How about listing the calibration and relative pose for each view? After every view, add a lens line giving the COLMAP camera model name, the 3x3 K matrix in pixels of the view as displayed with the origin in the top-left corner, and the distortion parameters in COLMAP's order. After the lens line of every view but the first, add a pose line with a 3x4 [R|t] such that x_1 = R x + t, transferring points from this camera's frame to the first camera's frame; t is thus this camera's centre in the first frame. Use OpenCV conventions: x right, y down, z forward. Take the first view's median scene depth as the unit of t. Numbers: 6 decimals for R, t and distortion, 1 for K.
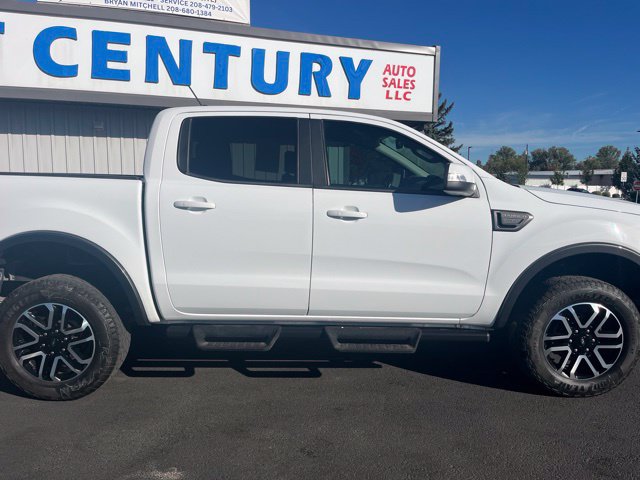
lens RADIAL K [[484.2, 0, 323.2], [0, 484.2, 242.8], [0, 0, 1]] dist [0.067345, -0.090351]
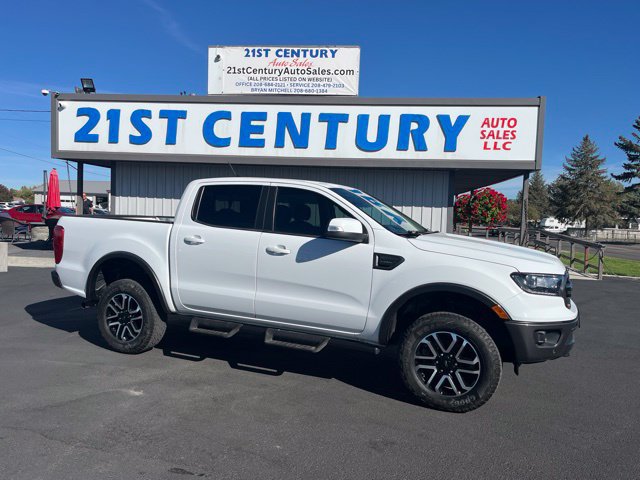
lens RADIAL K [[484.2, 0, 315.2], [0, 484.2, 243.4], [0, 0, 1]] dist [0.067345, -0.090351]
pose [[0.904154, 0.043267, -0.425011, 0.309340], [-0.076426, 0.995191, -0.061273, 0.000310], [0.420316, 0.087882, 0.903112, -0.112637]]
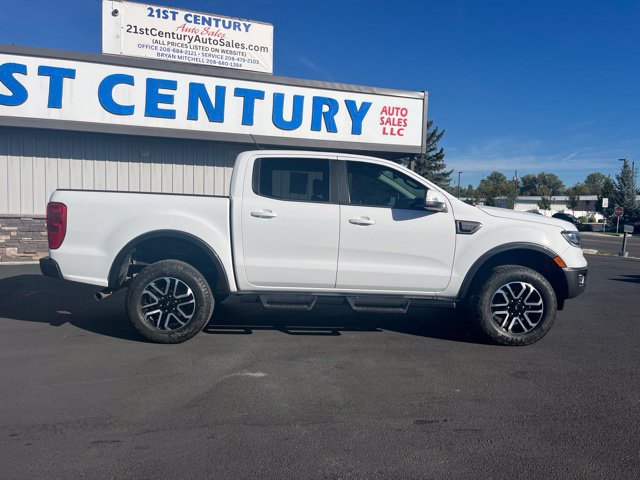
lens RADIAL K [[484.2, 0, 322.0], [0, 484.2, 237.0], [0, 0, 1]] dist [0.067345, -0.090351]
pose [[0.999855, 0.012550, 0.011549, -0.037932], [-0.011880, 0.998341, -0.056336, 0.031285], [-0.012237, 0.056191, 0.998345, -0.214038]]
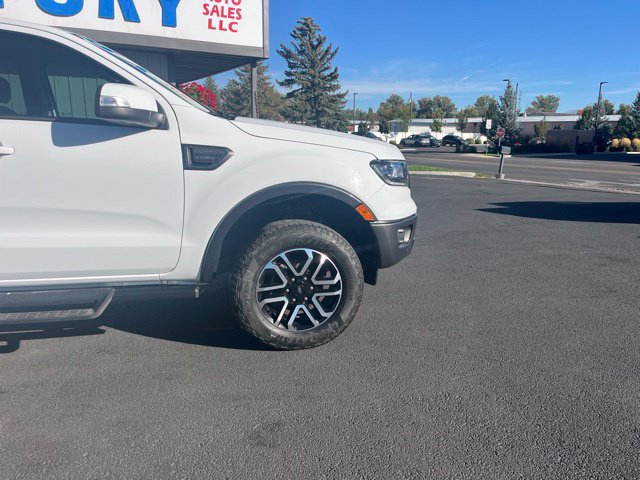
lens RADIAL K [[484.2, 0, 323.0], [0, 484.2, 240.1], [0, 0, 1]] dist [0.067345, -0.090351]
pose [[0.978551, -0.042639, 0.201543, 0.164339], [0.022436, 0.994584, 0.101486, 0.006824], [-0.204779, -0.094788, 0.974208, 0.047513]]
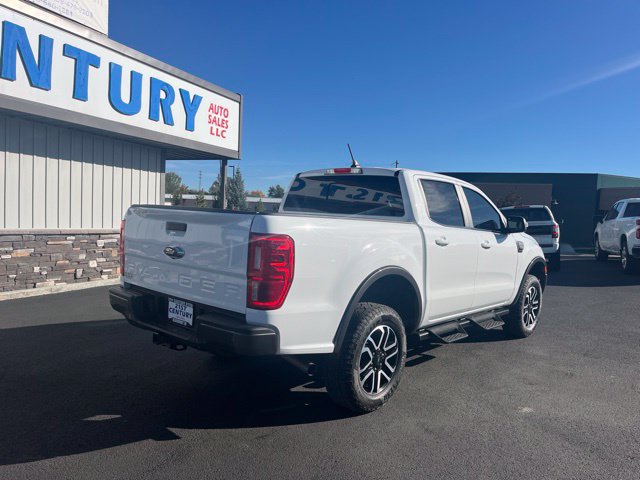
lens RADIAL K [[484.2, 0, 318.4], [0, 484.2, 239.9], [0, 0, 1]] dist [0.067345, -0.090351]
pose [[0.677615, -0.017742, 0.735202, -0.613964], [0.050661, 0.998460, -0.022598, -0.027175], [-0.733669, 0.052559, 0.677471, 0.118001]]
